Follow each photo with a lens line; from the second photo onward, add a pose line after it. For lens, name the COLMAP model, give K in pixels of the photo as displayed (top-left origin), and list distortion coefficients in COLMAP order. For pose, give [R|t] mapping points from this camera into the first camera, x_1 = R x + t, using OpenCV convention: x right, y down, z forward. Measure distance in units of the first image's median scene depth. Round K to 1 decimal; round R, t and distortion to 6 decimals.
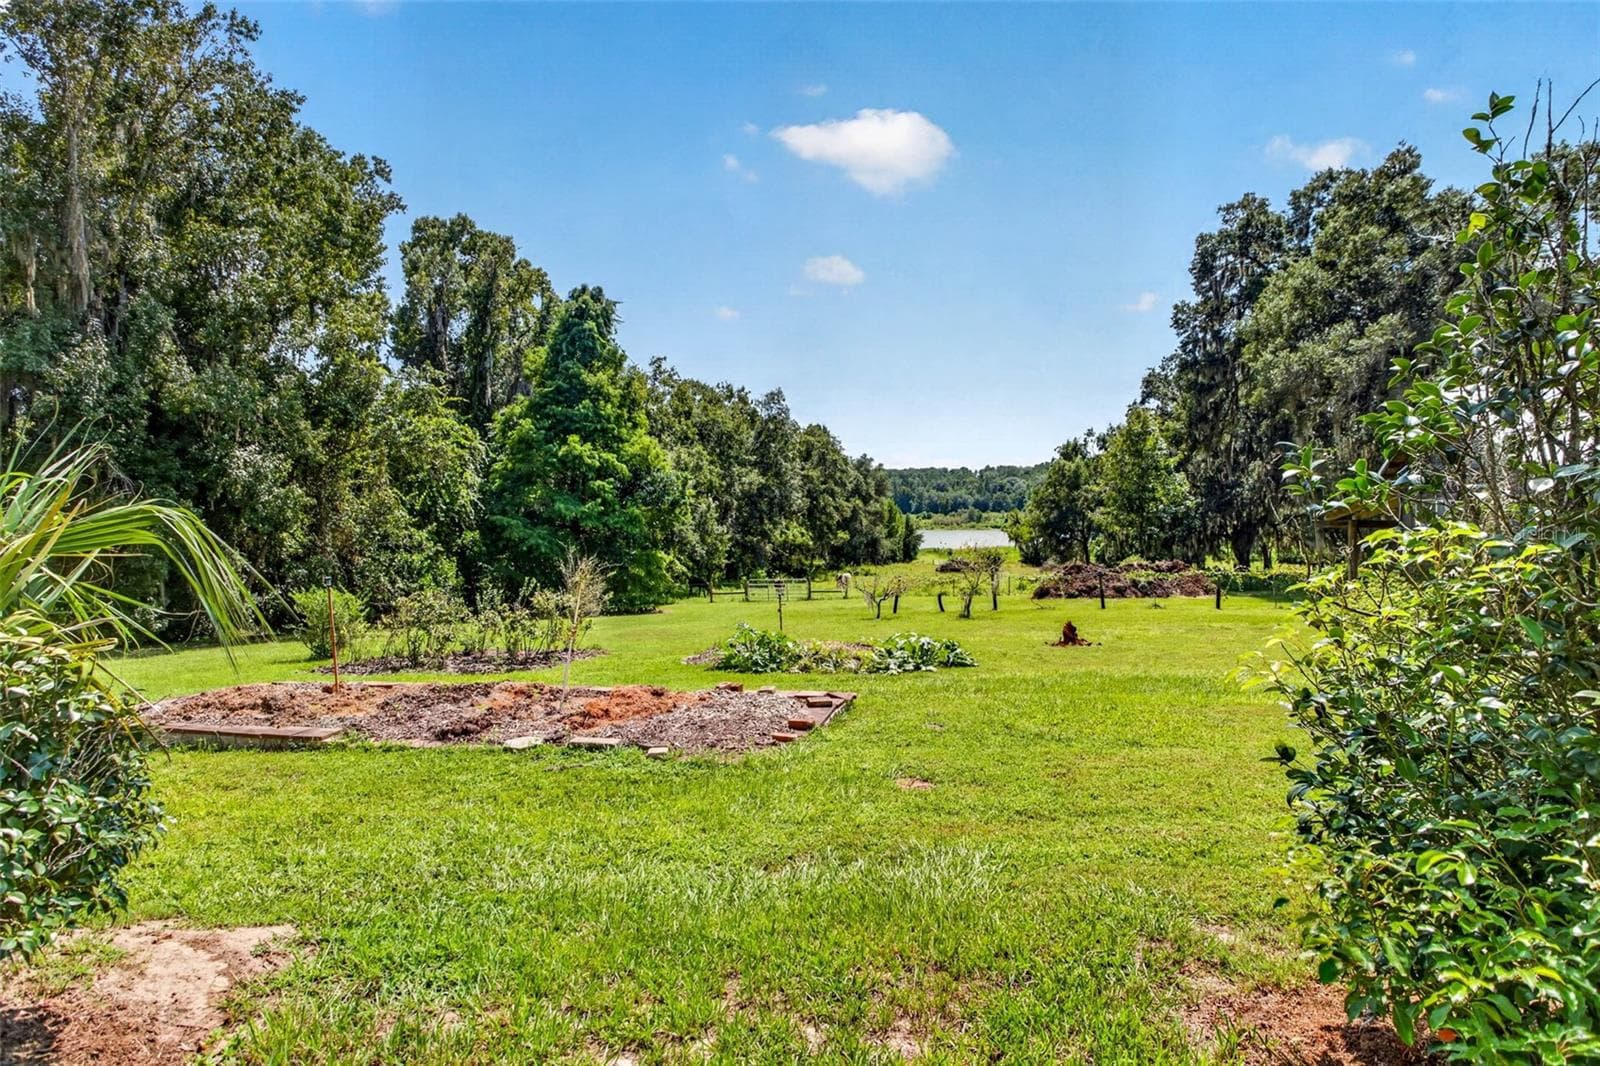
lens RADIAL K [[945.7, 0, 798.5], [0, 945.7, 533.1], [0, 0, 1]] dist [0.003874, 0.000534]
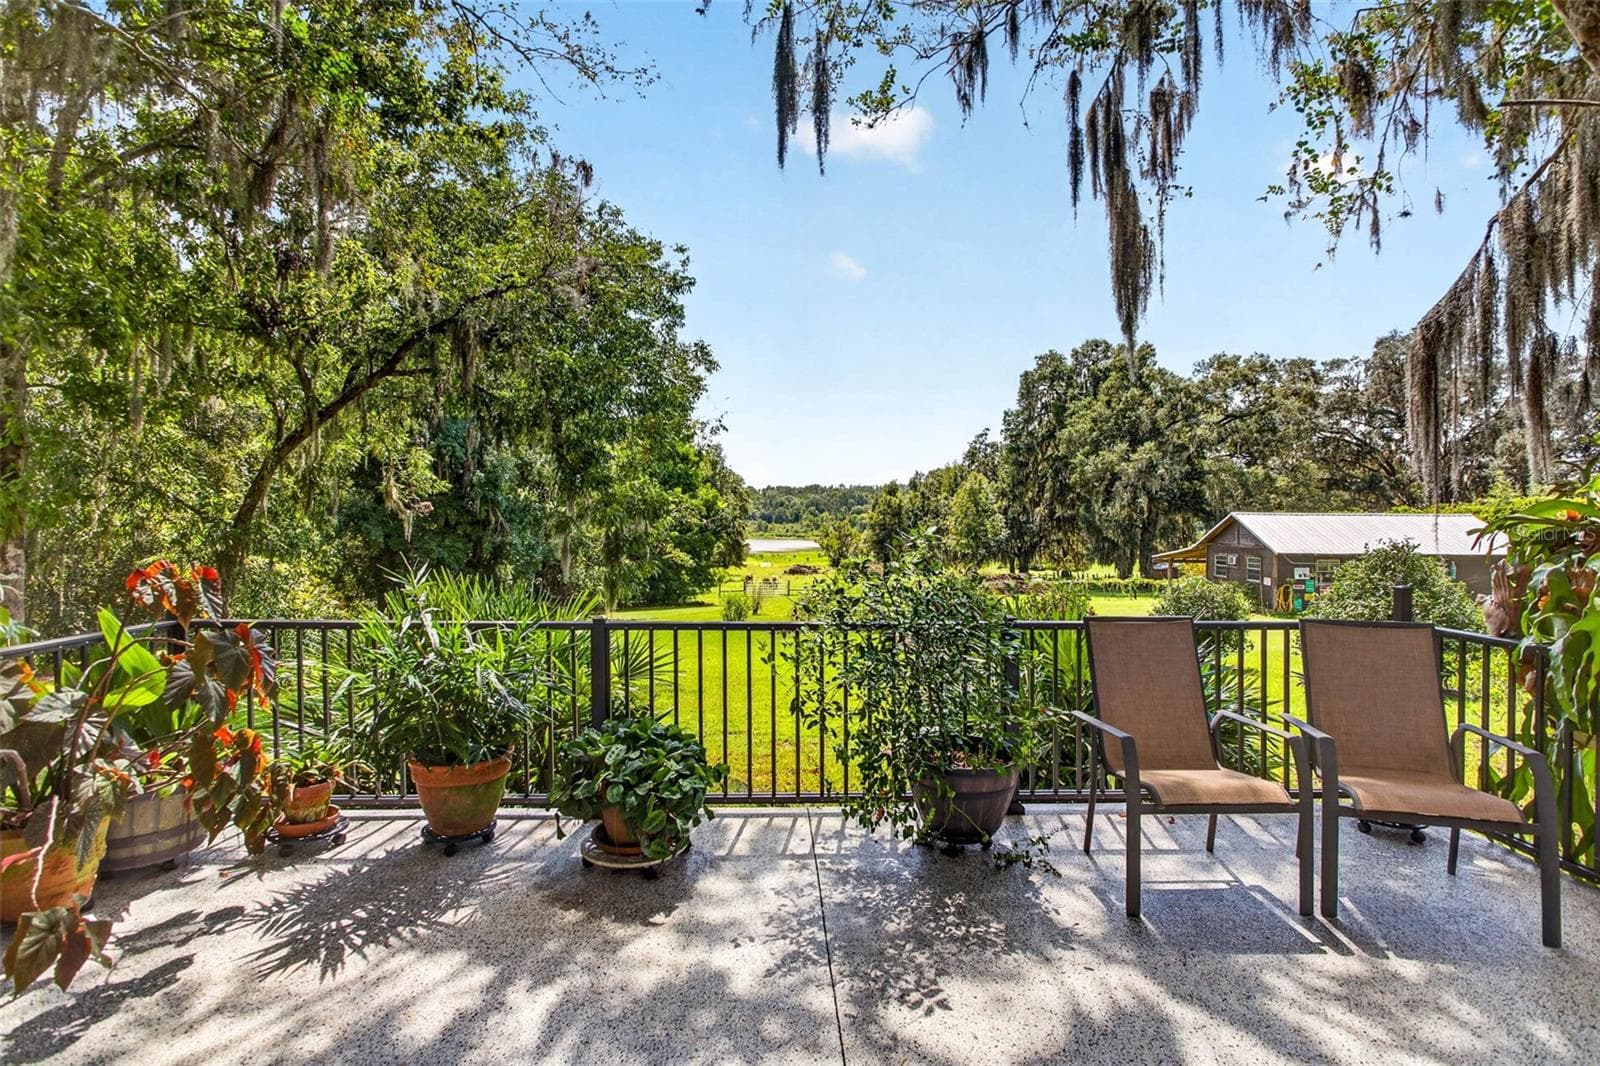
lens RADIAL K [[792.7, 0, 801.0], [0, 792.7, 523.7], [0, 0, 1]] dist [-0.000325, 0.000033]
pose [[0.968359, 0.024779, 0.248329, -0.242426], [-0.020304, 0.999582, -0.020562, -0.014386], [-0.248735, 0.014870, 0.968457, -0.192943]]
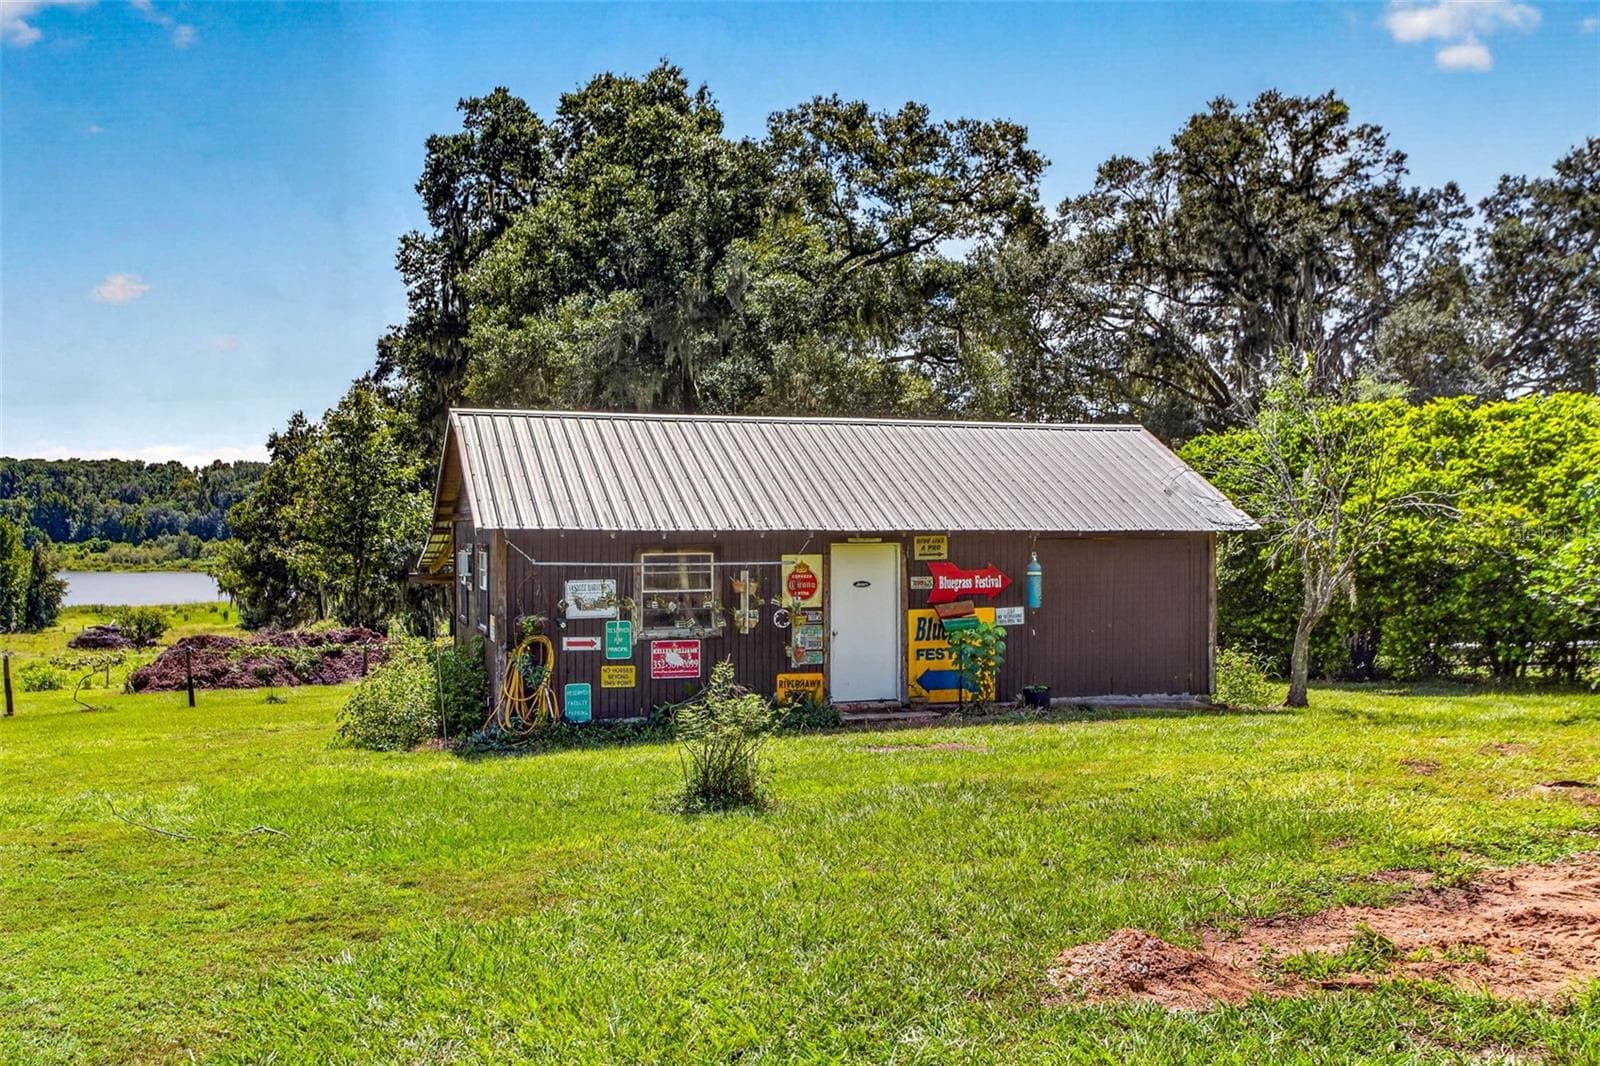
lens RADIAL K [[1579.3, 0, 796.1], [0, 1579.3, 529.5], [0, 0, 1]] dist [-0.000281, 0.000000]
pose [[0.855319, 0.017834, 0.517795, 0.061129], [-0.002228, 0.999525, -0.030746, -0.003986], [-0.518097, 0.025144, 0.854952, -0.067814]]
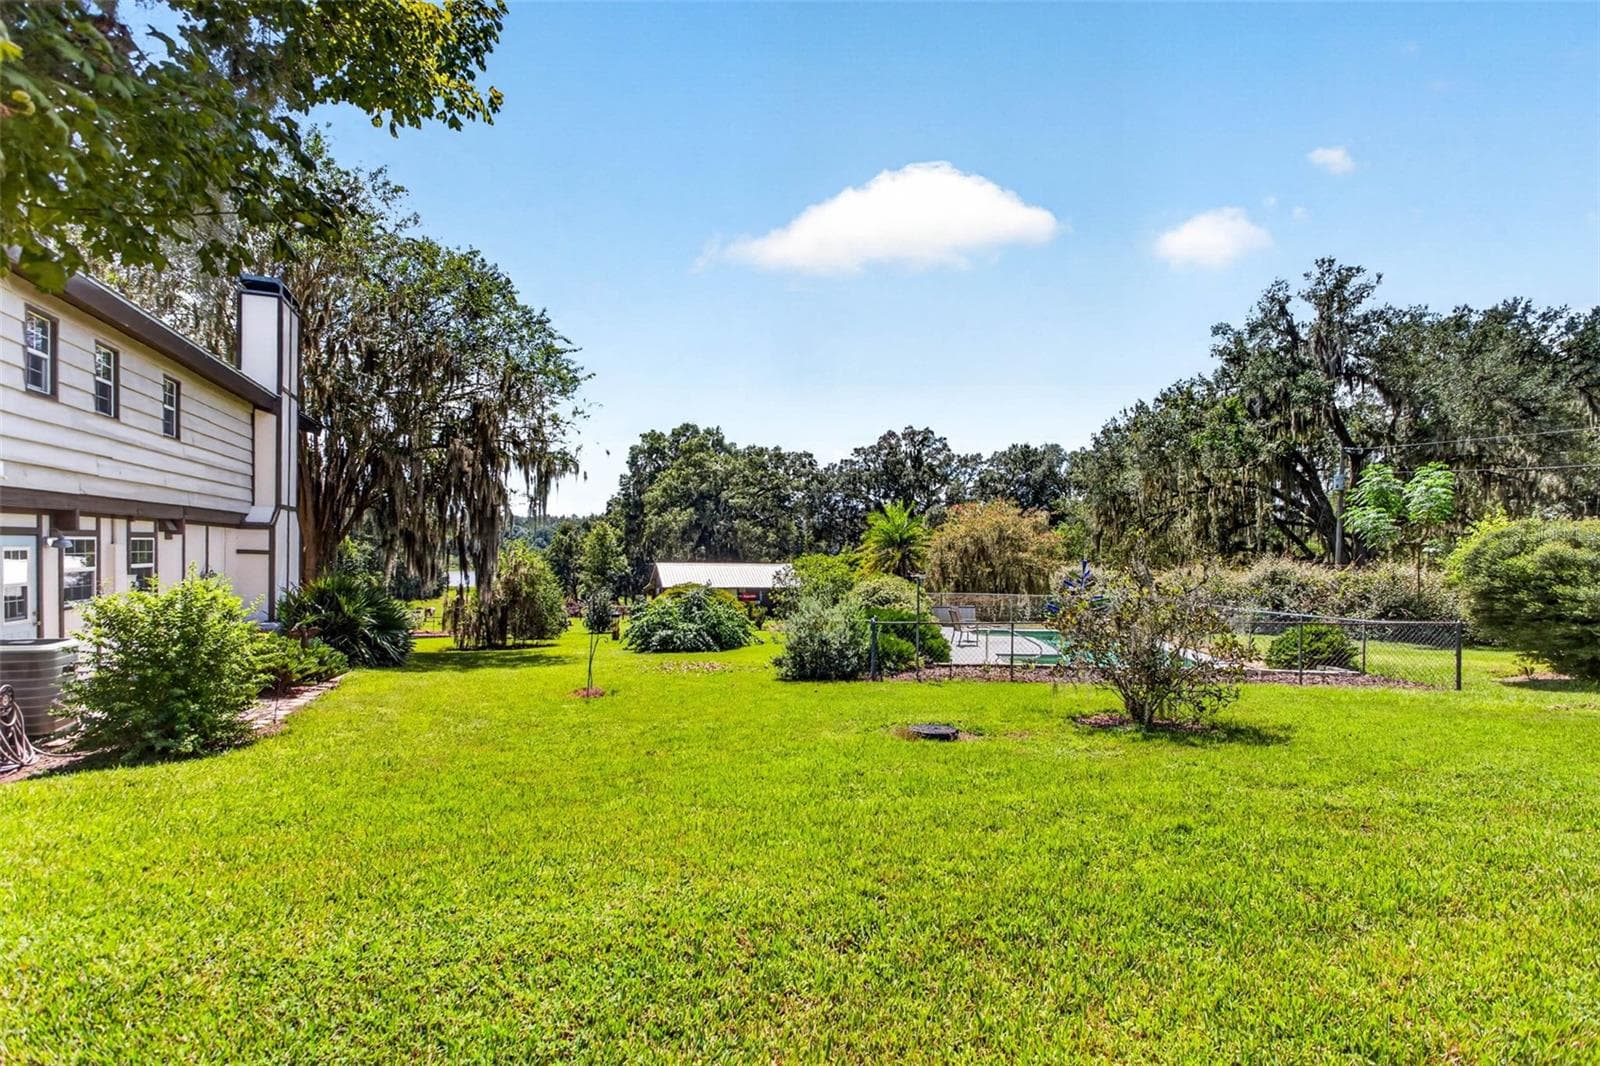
lens RADIAL K [[792.7, 0, 795.0], [0, 792.7, 562.0], [0, 0, 1]] dist [-0.000325, 0.000033]
pose [[0.845090, 0.022656, 0.534144, -0.177909], [-0.016466, 0.999731, -0.016352, -0.028251], [-0.534371, 0.005024, 0.845235, -0.593200]]
